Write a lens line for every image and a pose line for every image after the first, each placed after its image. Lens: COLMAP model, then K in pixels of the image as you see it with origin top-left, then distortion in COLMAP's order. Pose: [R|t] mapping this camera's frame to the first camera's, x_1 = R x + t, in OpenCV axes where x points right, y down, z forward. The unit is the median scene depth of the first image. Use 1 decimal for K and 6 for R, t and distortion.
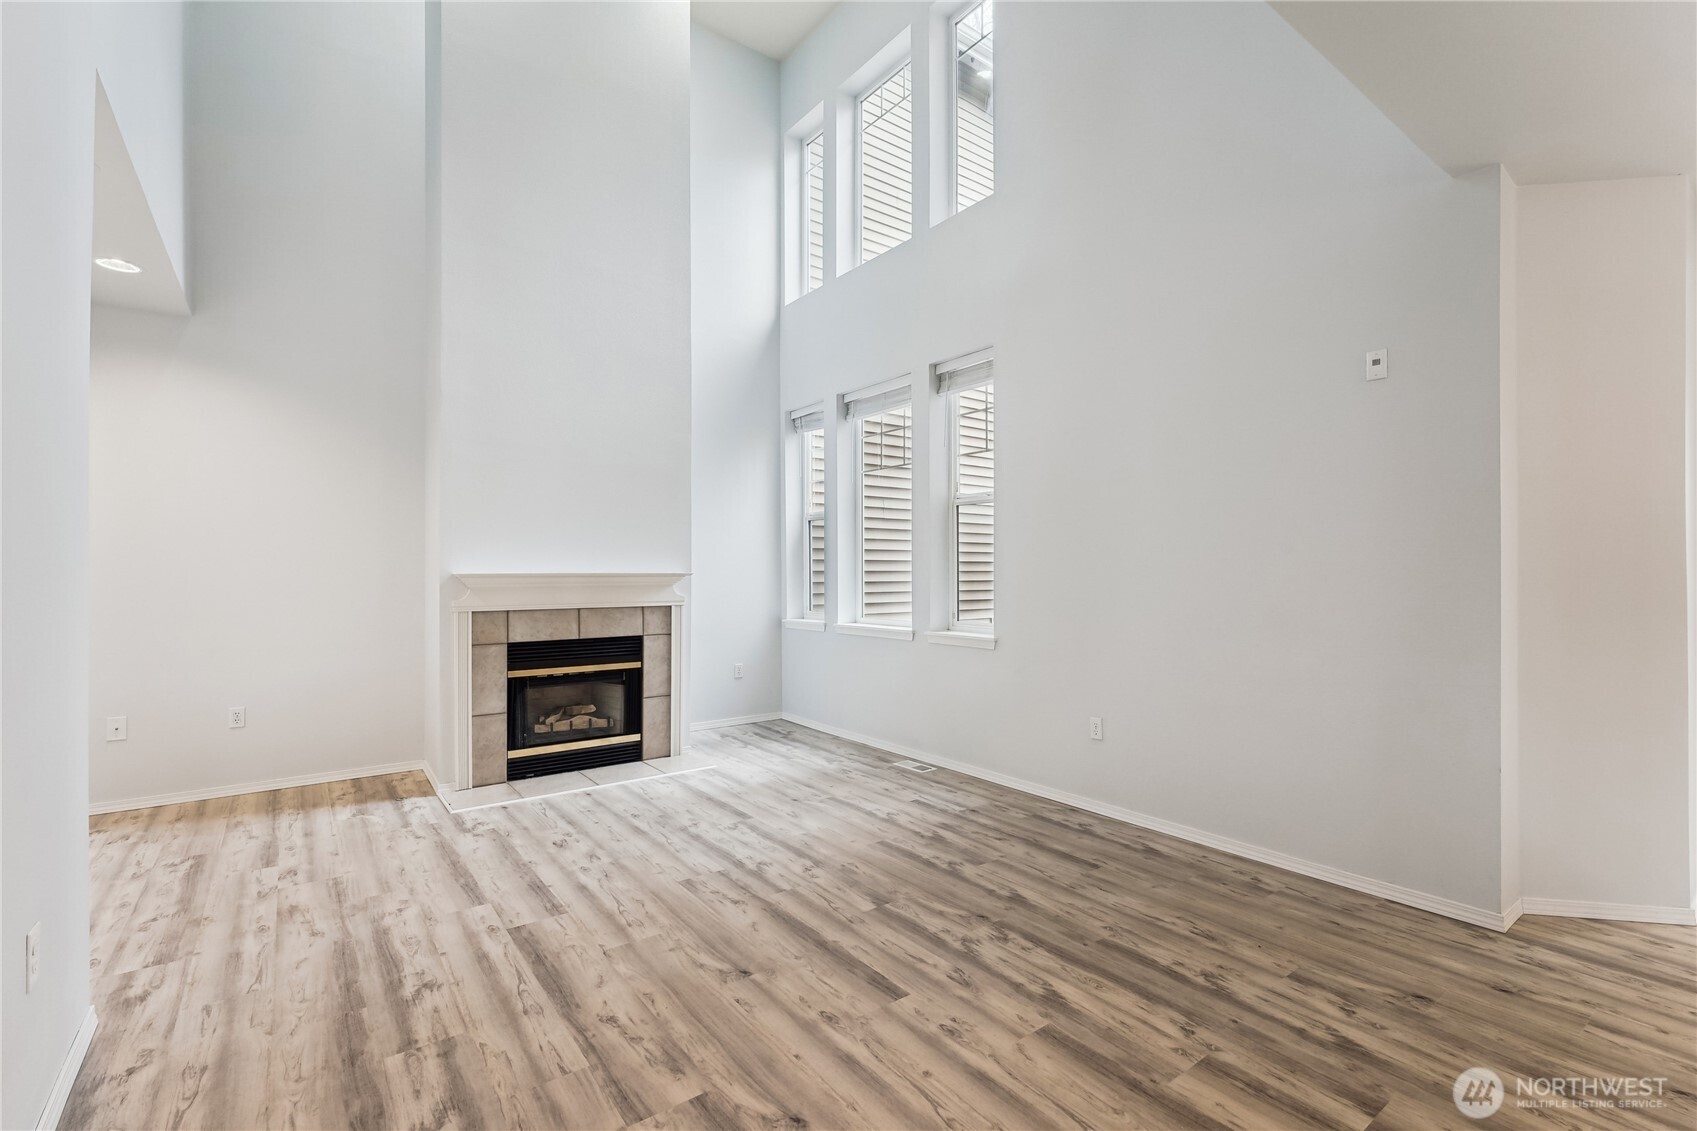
lens RADIAL K [[756.4, 0, 847.9], [0, 756.4, 566.5], [0, 0, 1]] dist [0.004797, -0.001583]
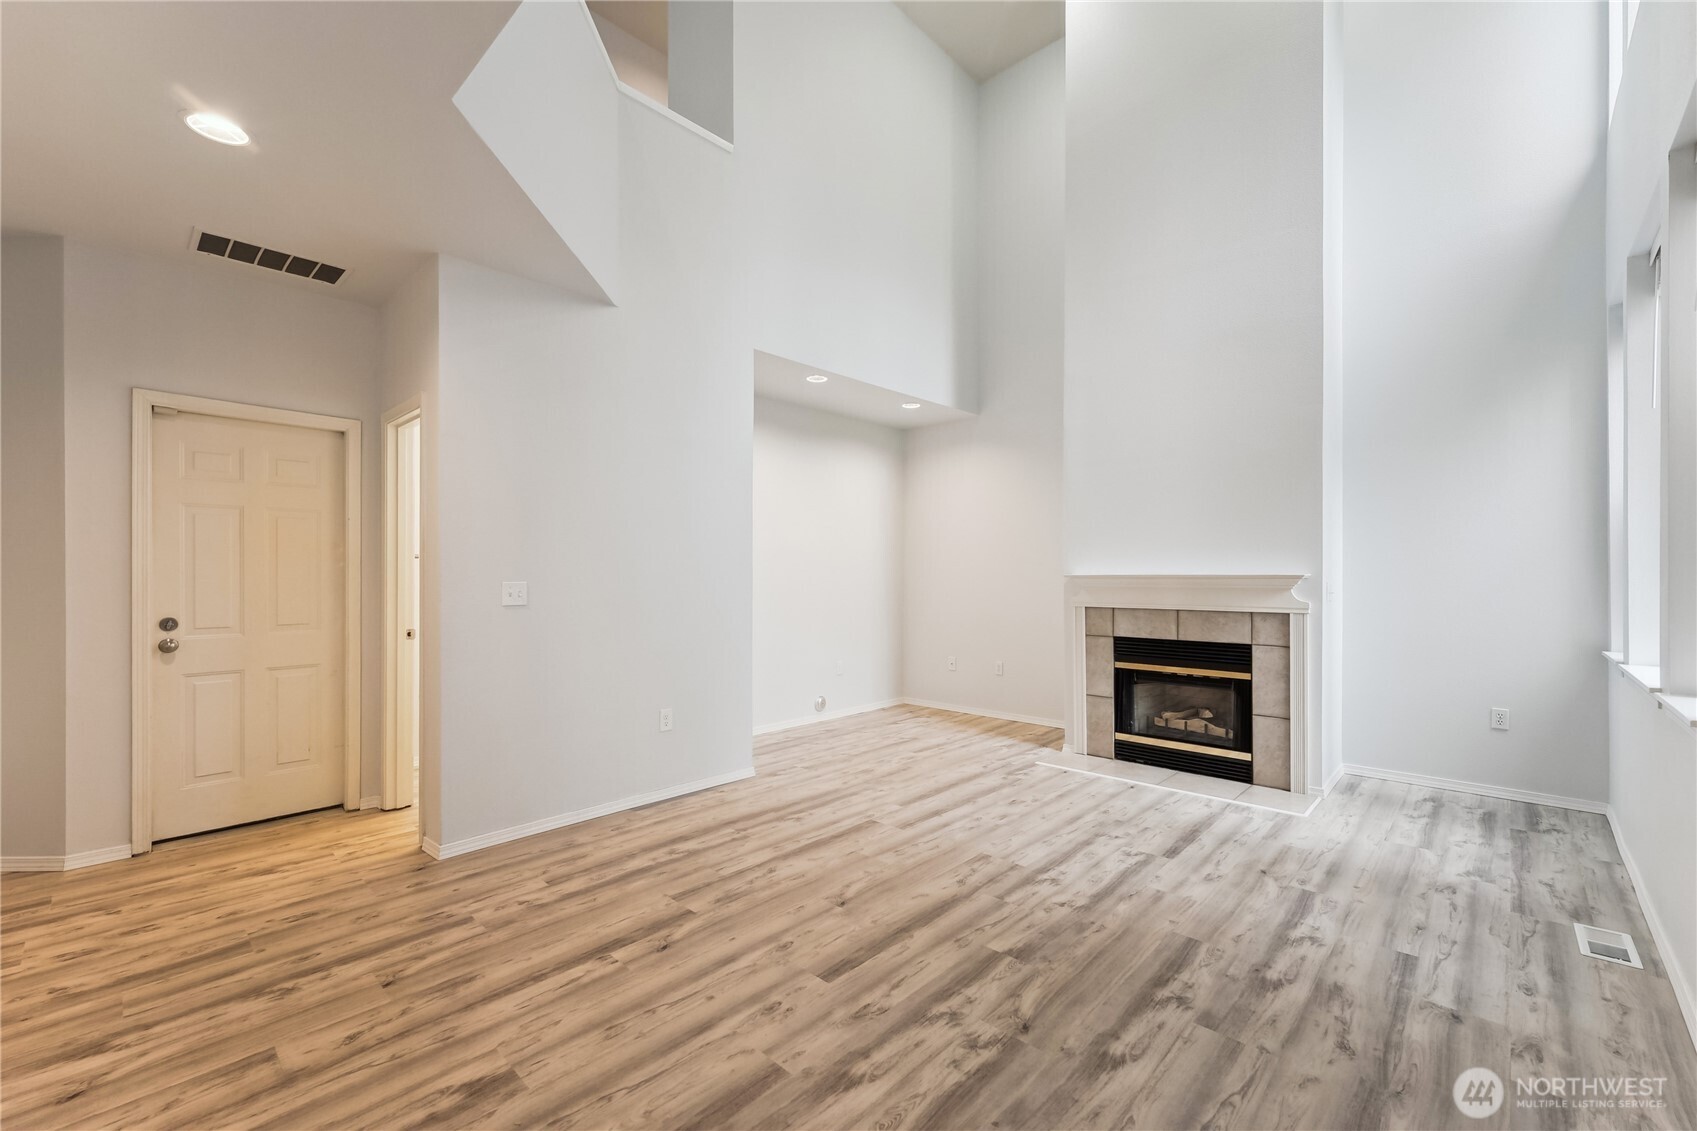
lens RADIAL K [[695.9, 0, 848.7], [0, 695.9, 578.1], [0, 0, 1]] dist [0.001701, 0.000198]
pose [[0.174138, 0.005854, -0.984704, 0.725301], [0.008283, 0.999938, 0.007410, 0.003624], [0.984686, -0.009446, 0.174079, 0.616651]]
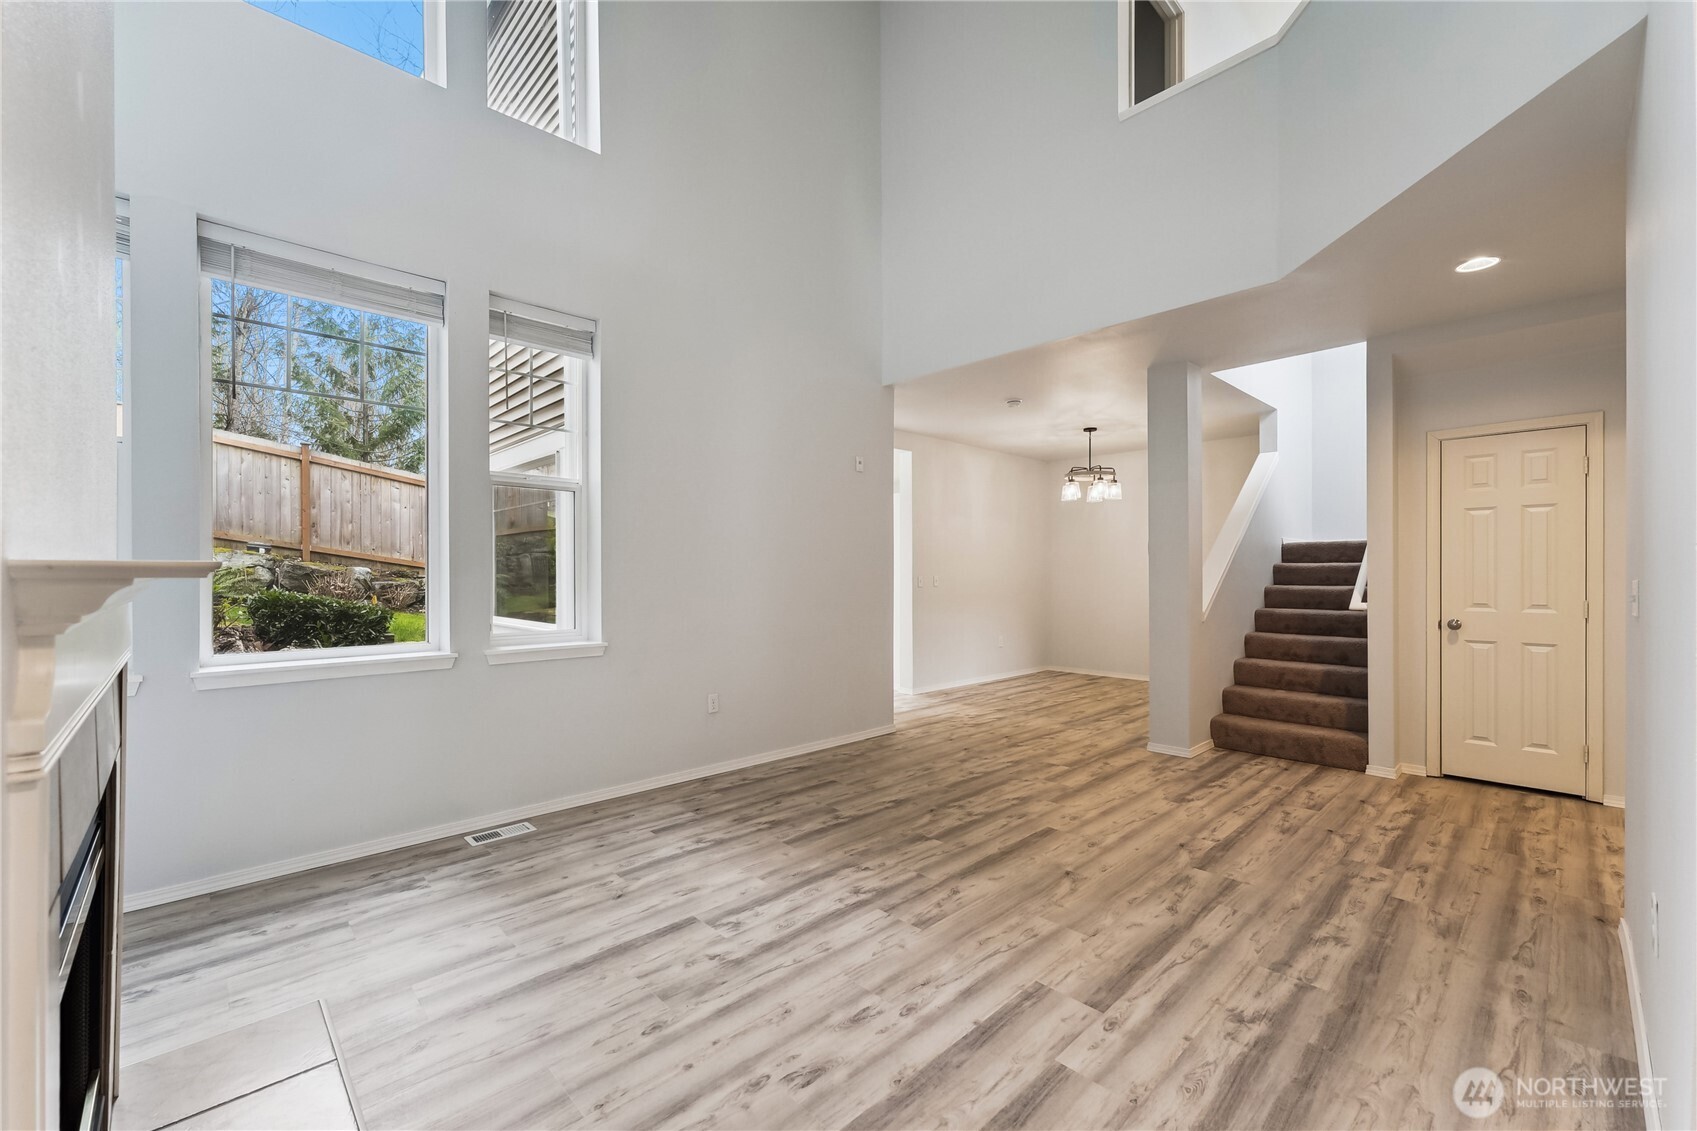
lens RADIAL K [[695.9, 0, 856.3], [0, 695.9, 573.4], [0, 0, 1]] dist [0.001701, 0.000198]
pose [[-0.133492, 0.001691, 0.991048, -0.971144], [-0.007973, 0.999964, -0.002780, 0.014544], [-0.991018, -0.008273, -0.133474, 1.152178]]
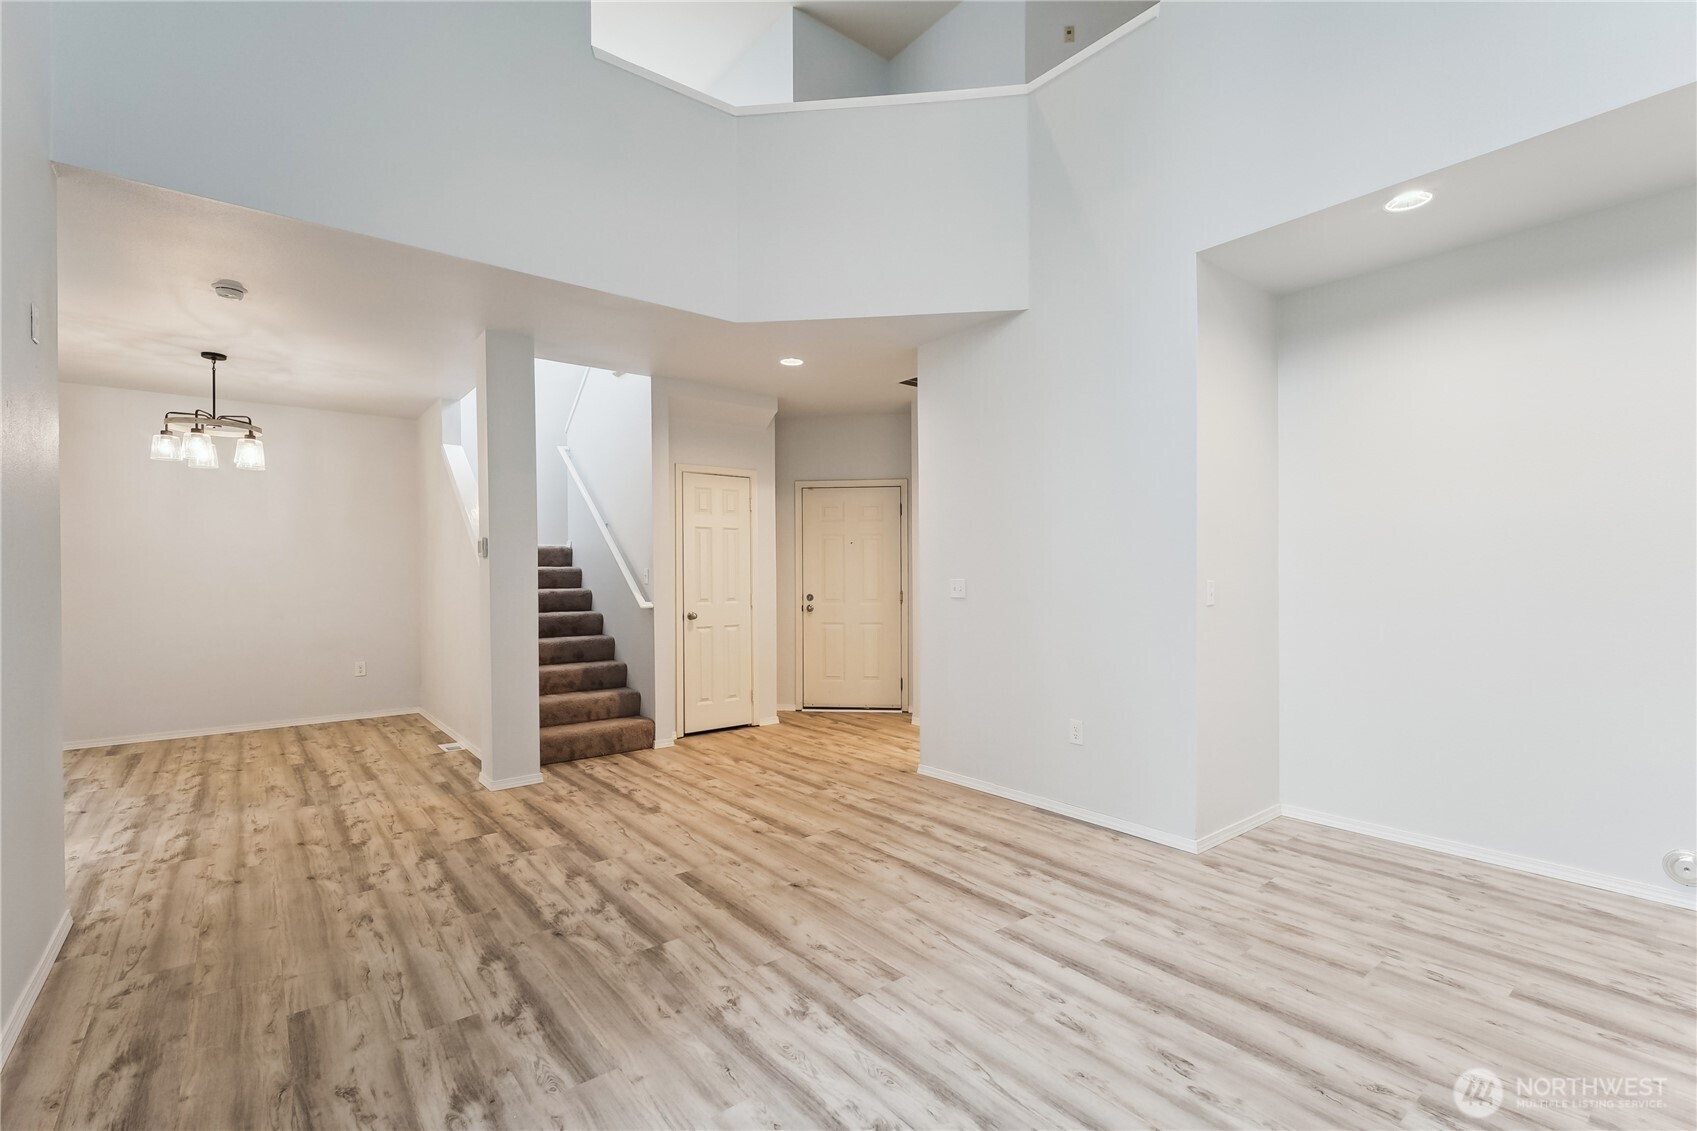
lens RADIAL K [[756.4, 0, 852.4], [0, 756.4, 580.7], [0, 0, 1]] dist [0.004797, -0.001583]
pose [[-0.999197, 0.007104, -0.039443, -0.139803], [0.007139, 0.999974, -0.000750, 0.016075], [0.039437, -0.001031, -0.999222, 1.718605]]
